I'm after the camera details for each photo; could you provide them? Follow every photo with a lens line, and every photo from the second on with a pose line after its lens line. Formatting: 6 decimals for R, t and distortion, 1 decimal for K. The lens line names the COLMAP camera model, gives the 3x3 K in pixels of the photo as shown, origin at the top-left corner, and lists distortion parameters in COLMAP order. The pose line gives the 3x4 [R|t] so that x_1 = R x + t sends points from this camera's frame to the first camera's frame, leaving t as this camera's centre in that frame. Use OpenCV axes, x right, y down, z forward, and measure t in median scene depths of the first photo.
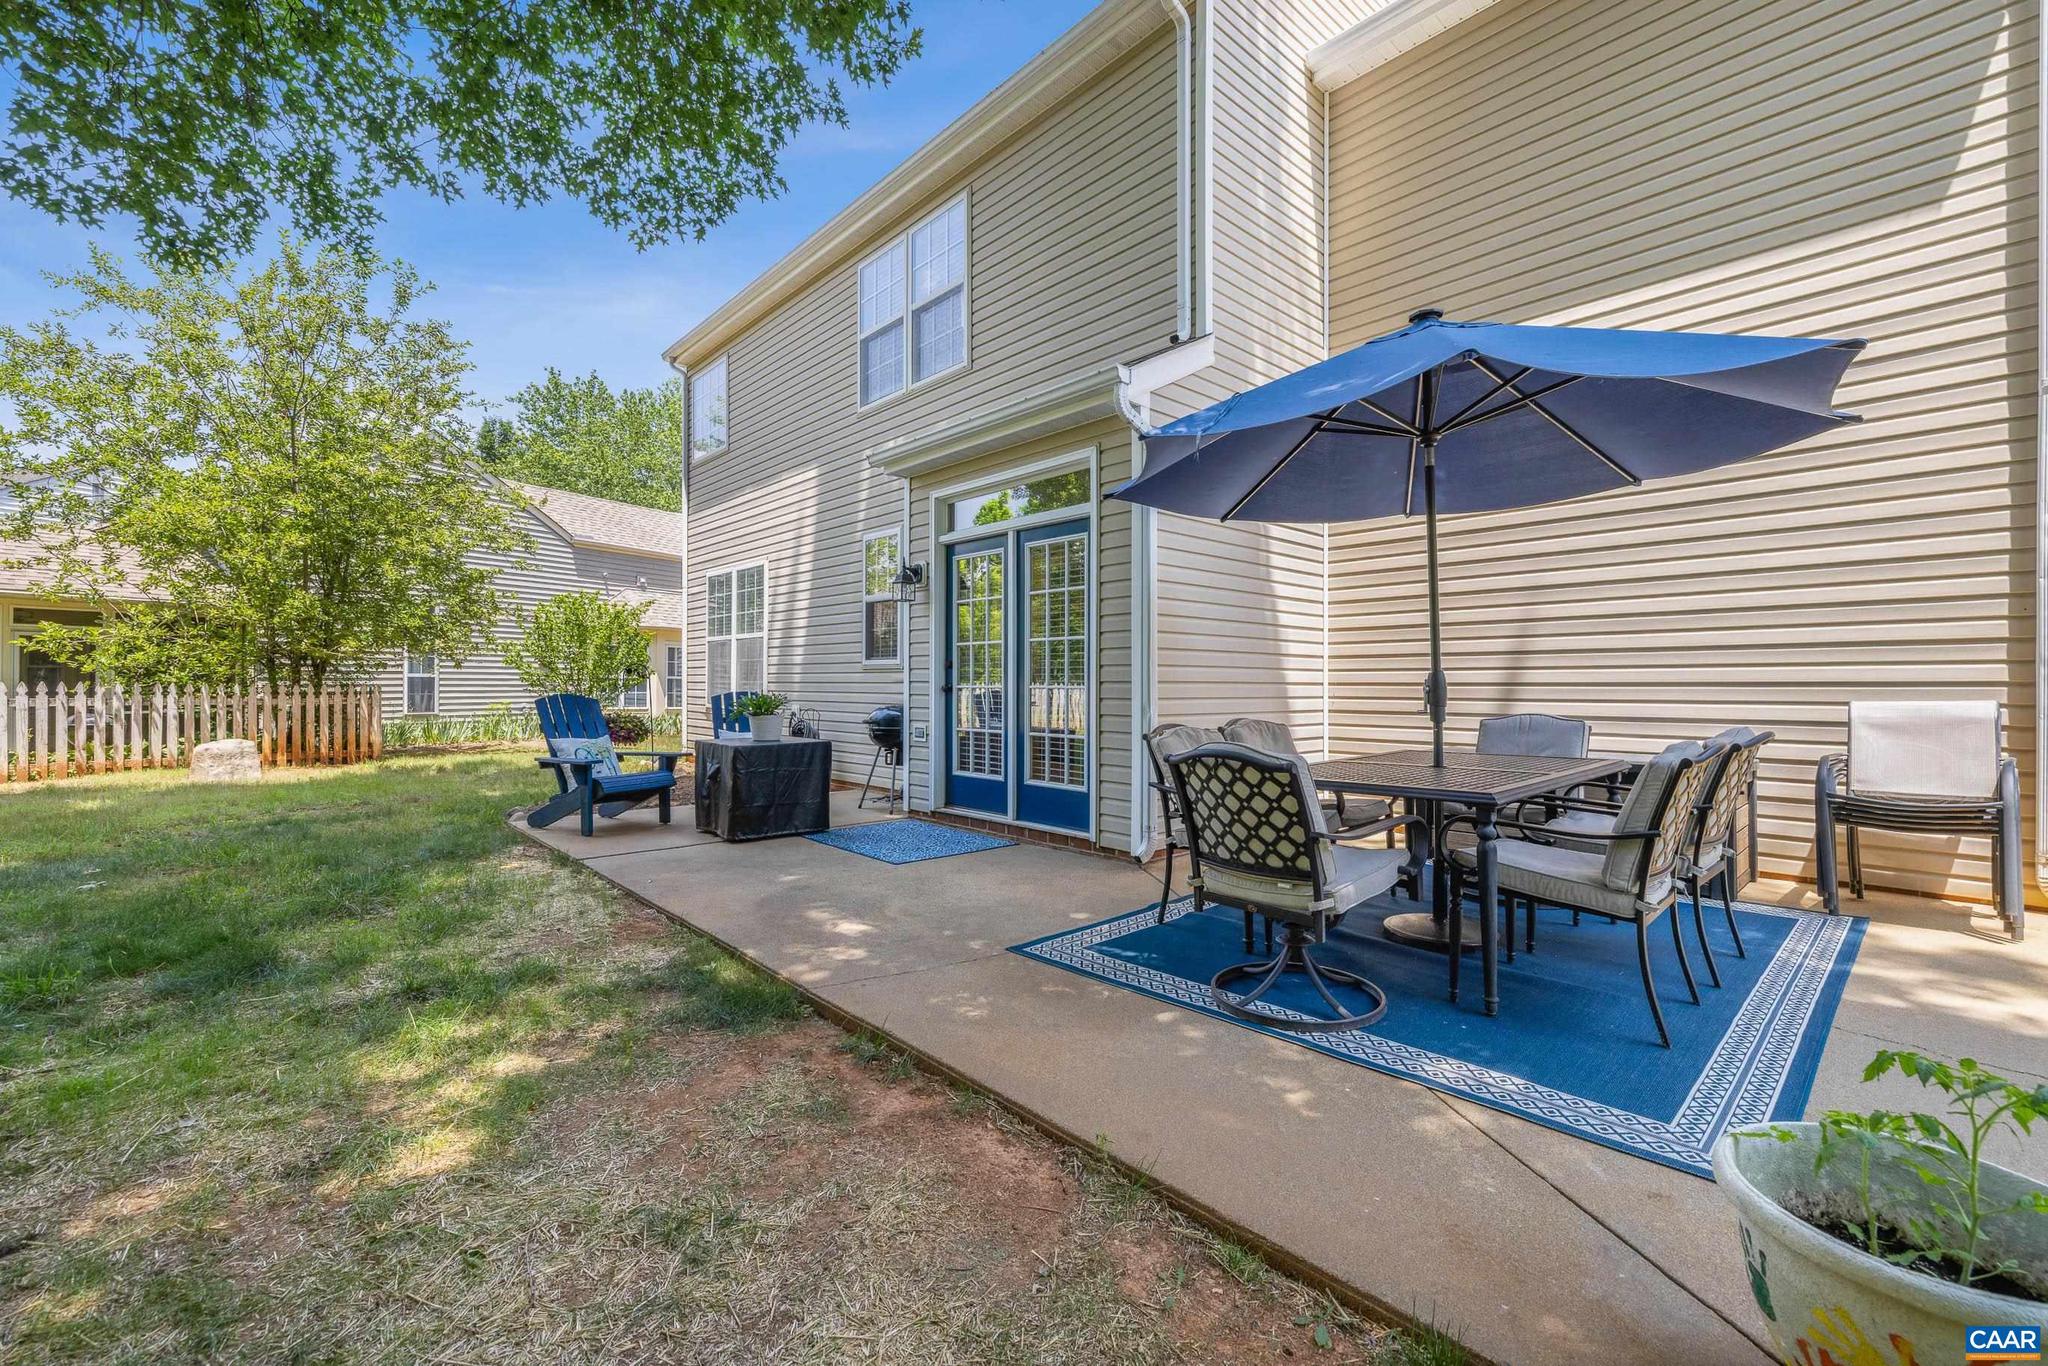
lens RADIAL K [[849.0, 0, 1019.9], [0, 849.0, 685.9], [0, 0, 1]] dist [-0.003080, 0.000459]
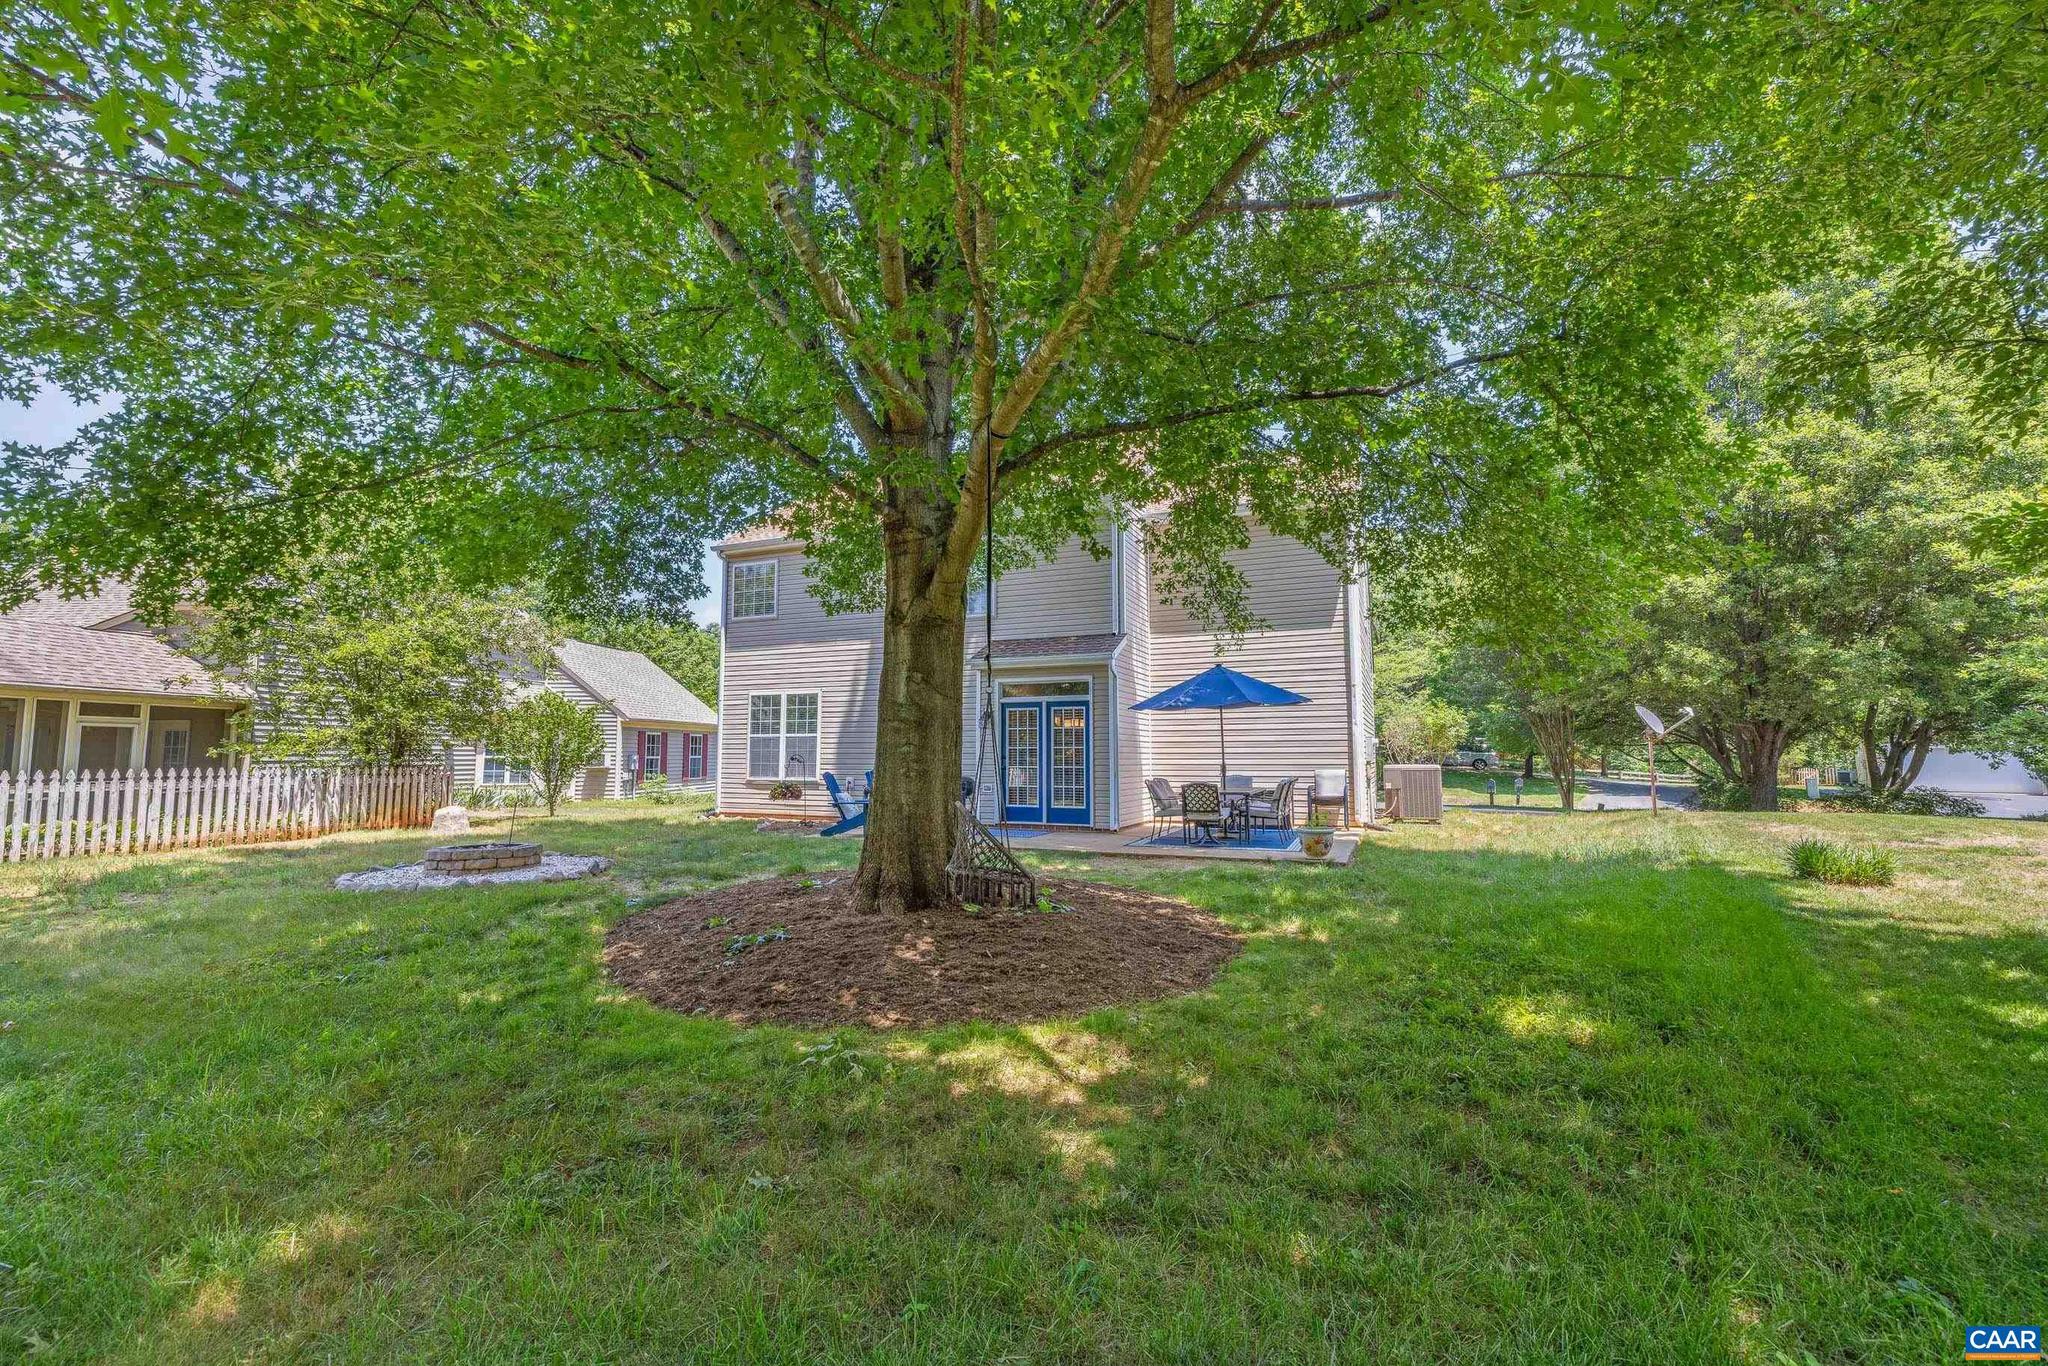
lens RADIAL K [[849.0, 0, 1023.9], [0, 849.0, 688.8], [0, 0, 1]] dist [-0.003080, 0.000459]
pose [[0.909760, 0.029692, 0.414072, -0.981646], [0.005227, 0.996541, -0.082943, -0.018232], [-0.415103, 0.077623, 0.906457, -1.060190]]
